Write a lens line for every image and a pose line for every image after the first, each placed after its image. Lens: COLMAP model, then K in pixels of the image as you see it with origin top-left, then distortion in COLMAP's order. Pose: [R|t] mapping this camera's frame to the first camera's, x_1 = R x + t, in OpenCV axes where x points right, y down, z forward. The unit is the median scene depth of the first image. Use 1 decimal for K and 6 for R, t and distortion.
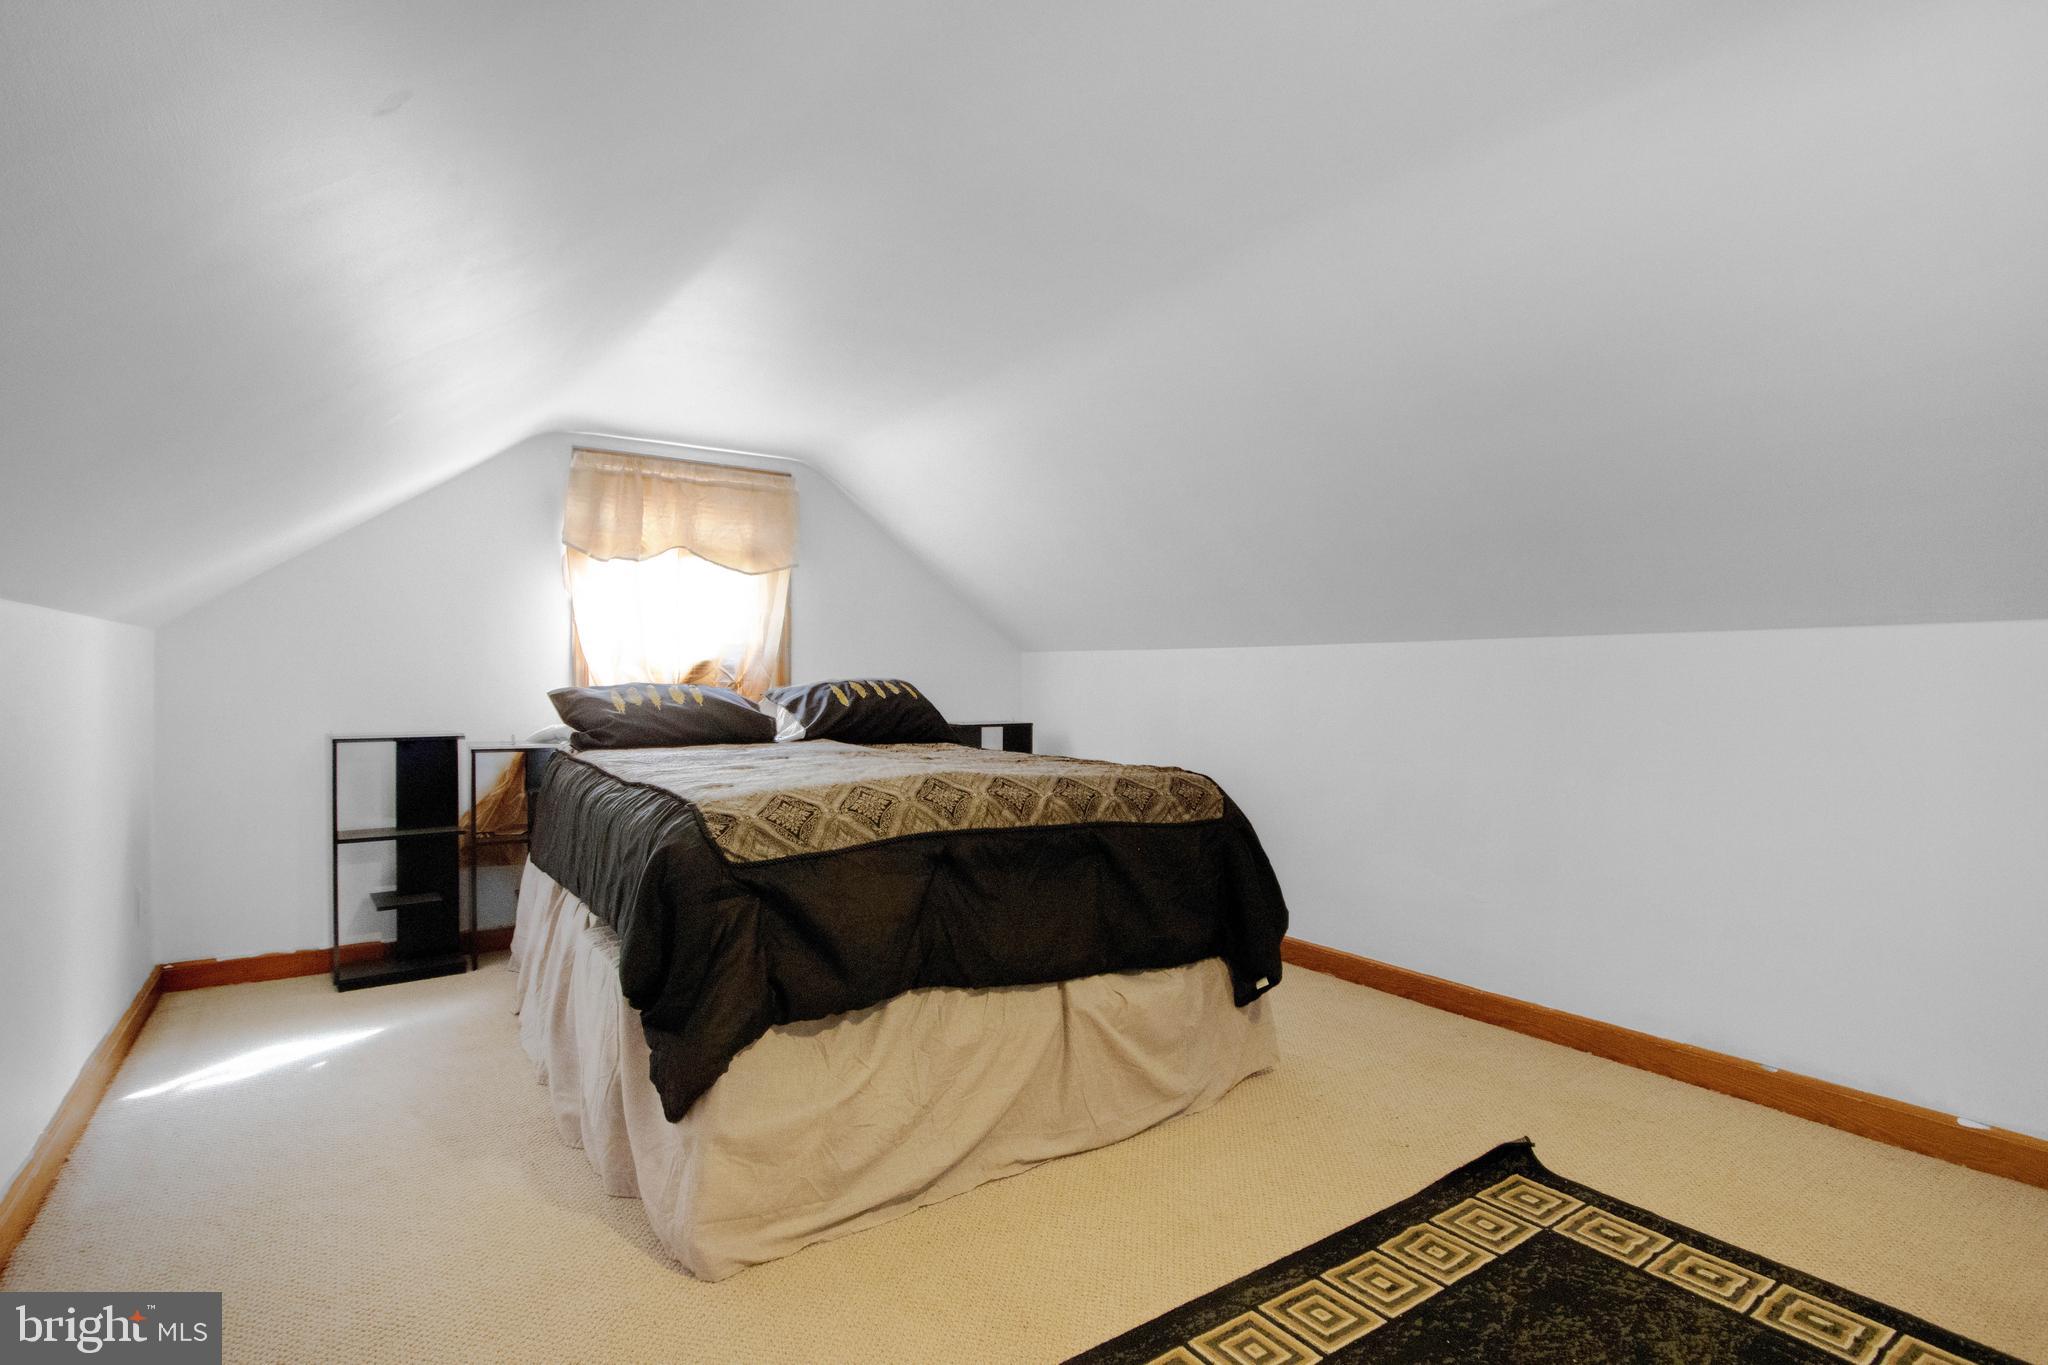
lens RADIAL K [[985.4, 0, 1017.1], [0, 985.4, 691.7], [0, 0, 1]] dist [-0.005464, -0.000583]
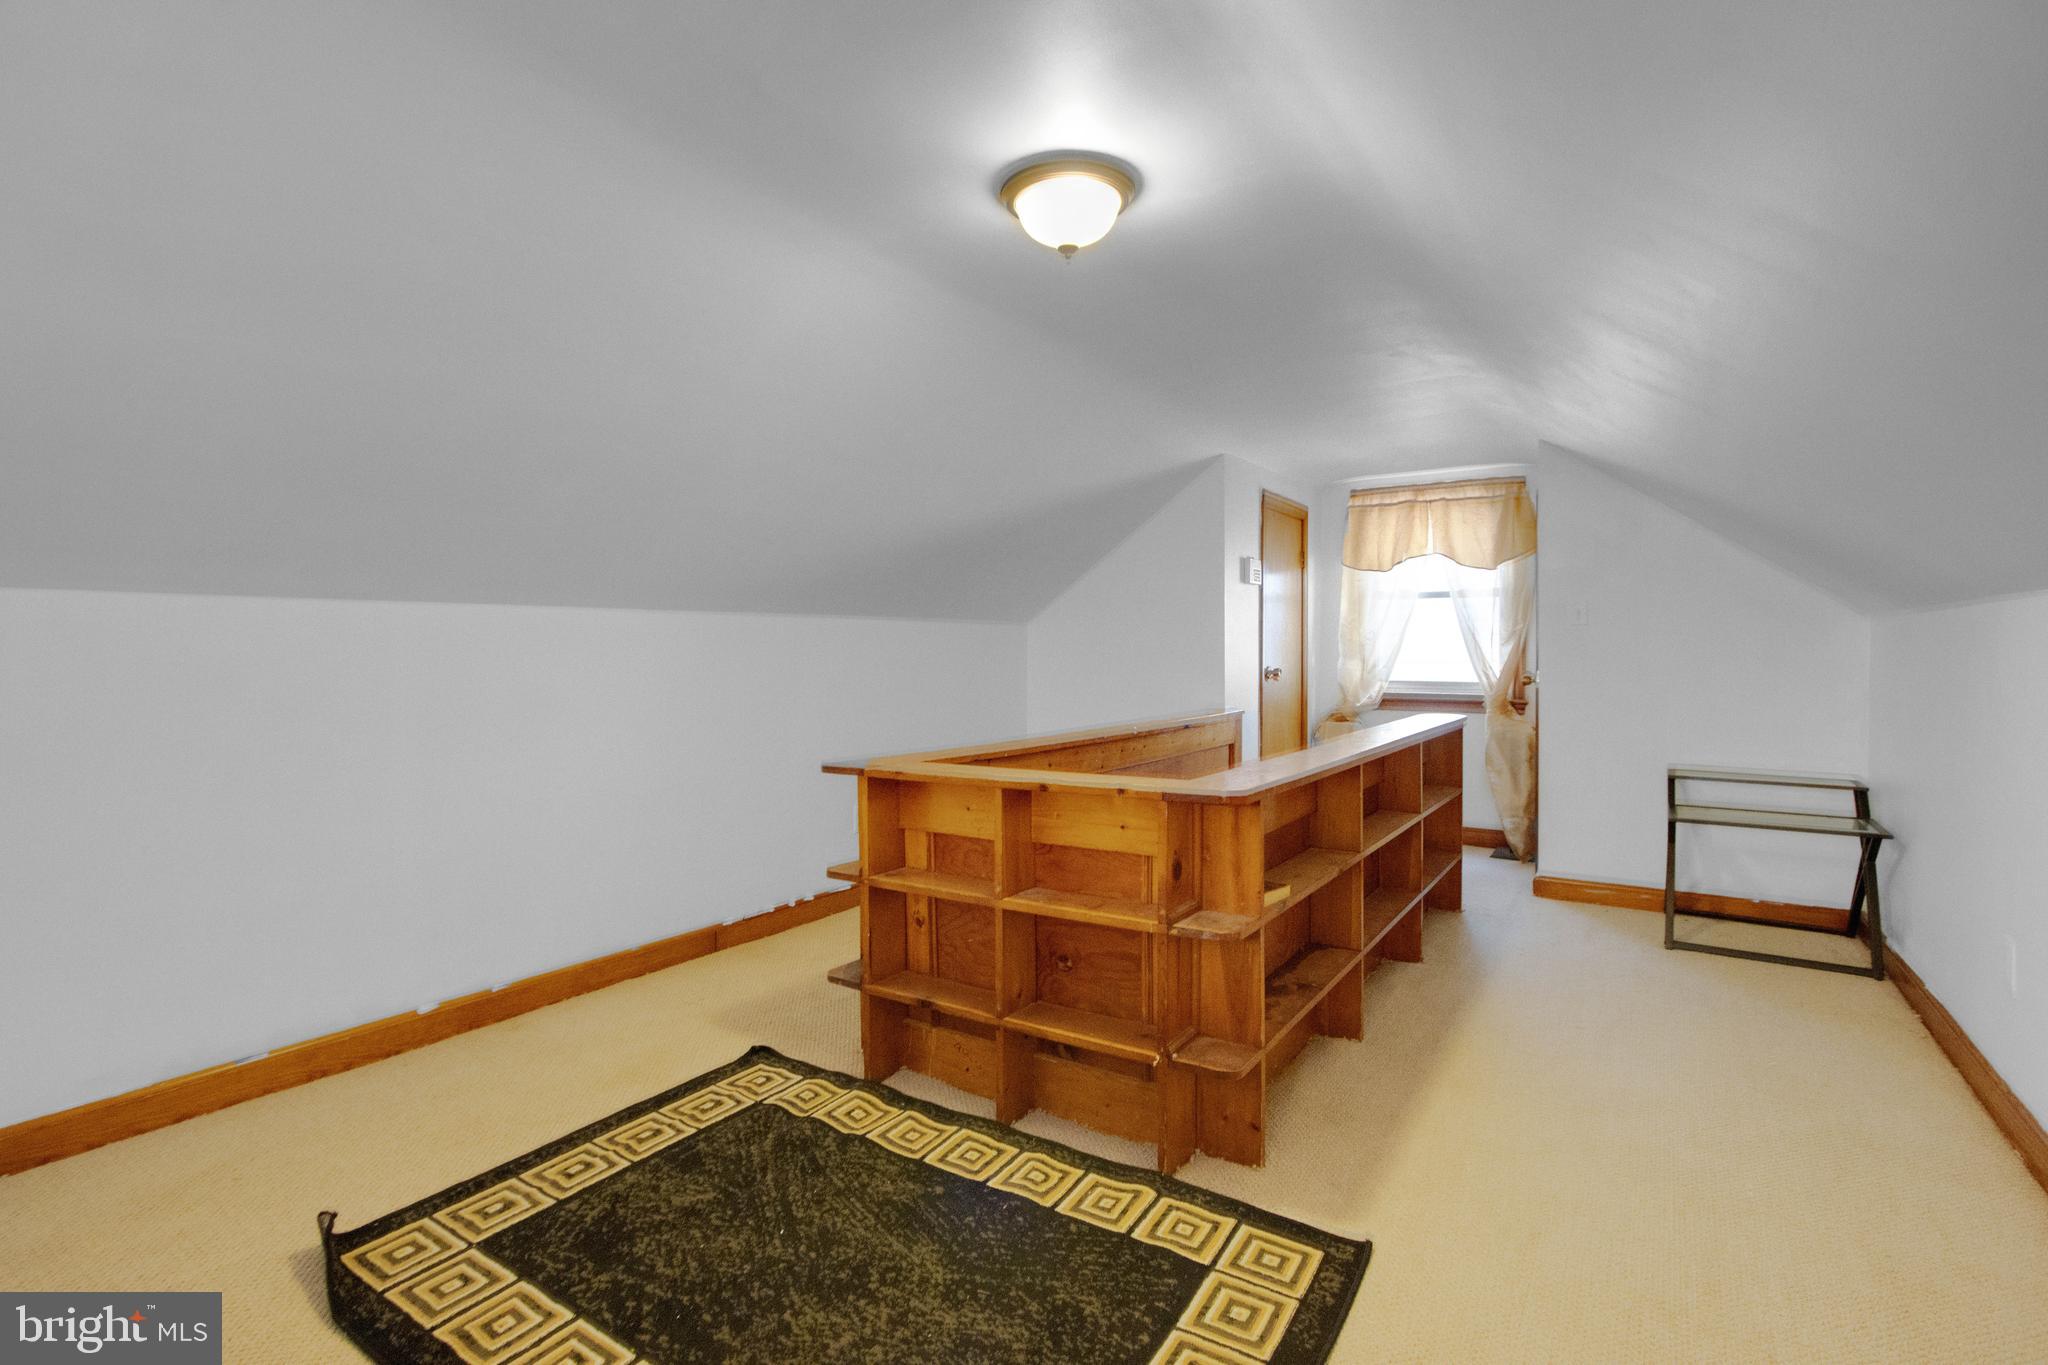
lens RADIAL K [[985.4, 0, 1017.9], [0, 985.4, 673.8], [0, 0, 1]] dist [-0.005464, -0.000583]
pose [[-0.381889, -0.024787, 0.923876, -0.288051], [0.005028, 0.999570, 0.028896, -0.007450], [-0.924194, 0.015681, -0.381600, 0.509544]]
